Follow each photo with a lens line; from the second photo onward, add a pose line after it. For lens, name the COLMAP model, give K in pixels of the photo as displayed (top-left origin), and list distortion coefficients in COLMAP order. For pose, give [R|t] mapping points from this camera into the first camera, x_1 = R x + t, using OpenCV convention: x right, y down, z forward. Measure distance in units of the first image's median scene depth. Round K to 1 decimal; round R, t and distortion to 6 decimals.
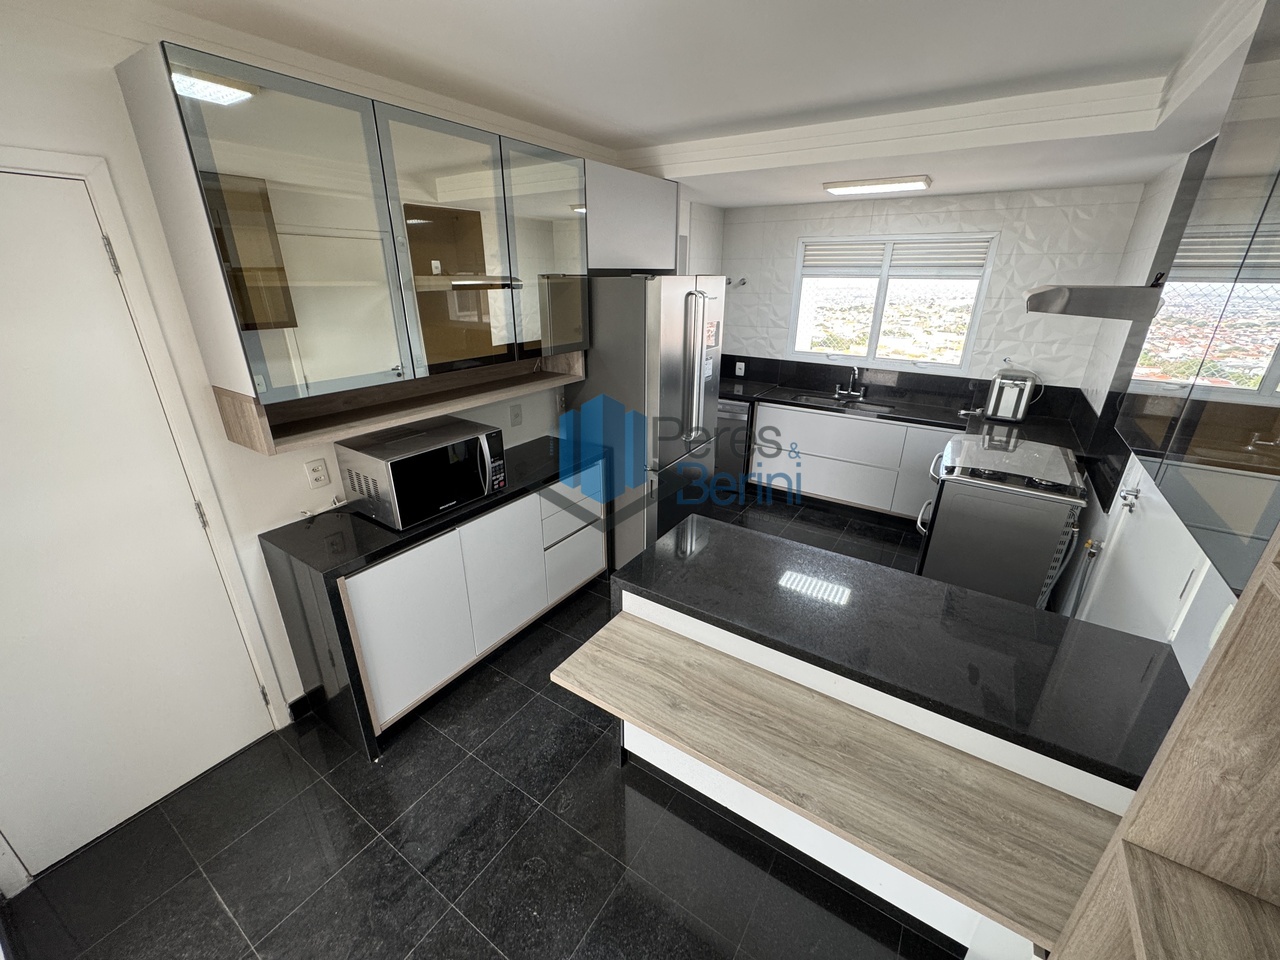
lens RADIAL K [[514.0, 0, 639.6], [0, 514.0, 477.5], [0, 0, 1]] dist [-0.001381, 0.000226]
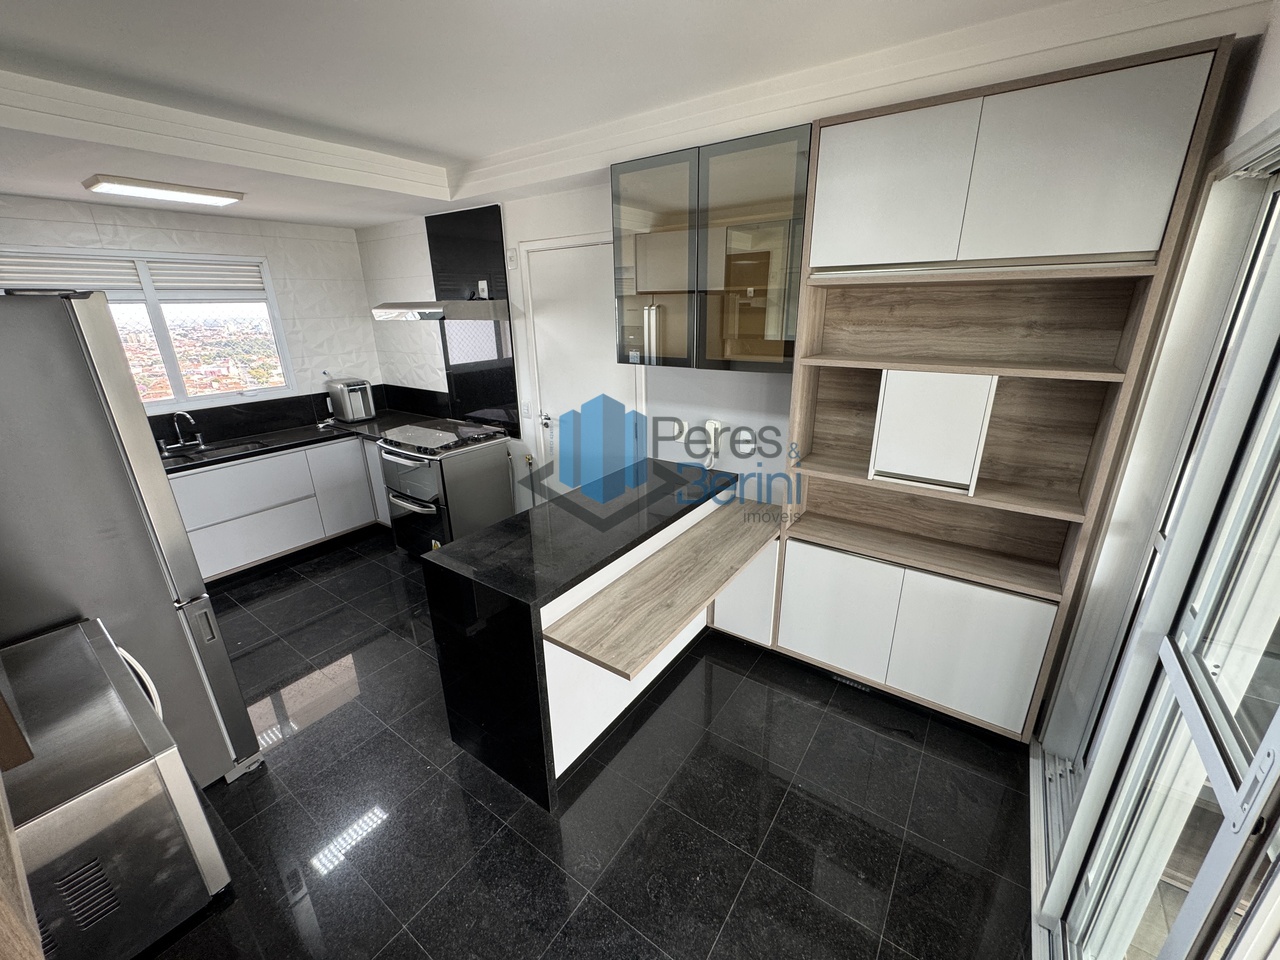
lens RADIAL K [[514.0, 0, 639.6], [0, 514.0, 477.5], [0, 0, 1]] dist [-0.001381, 0.000226]
pose [[0.030458, -0.328891, 0.943877, -0.496230], [0.384818, 0.875383, 0.292607, -0.117736], [-0.922490, 0.354308, 0.153226, 0.353119]]
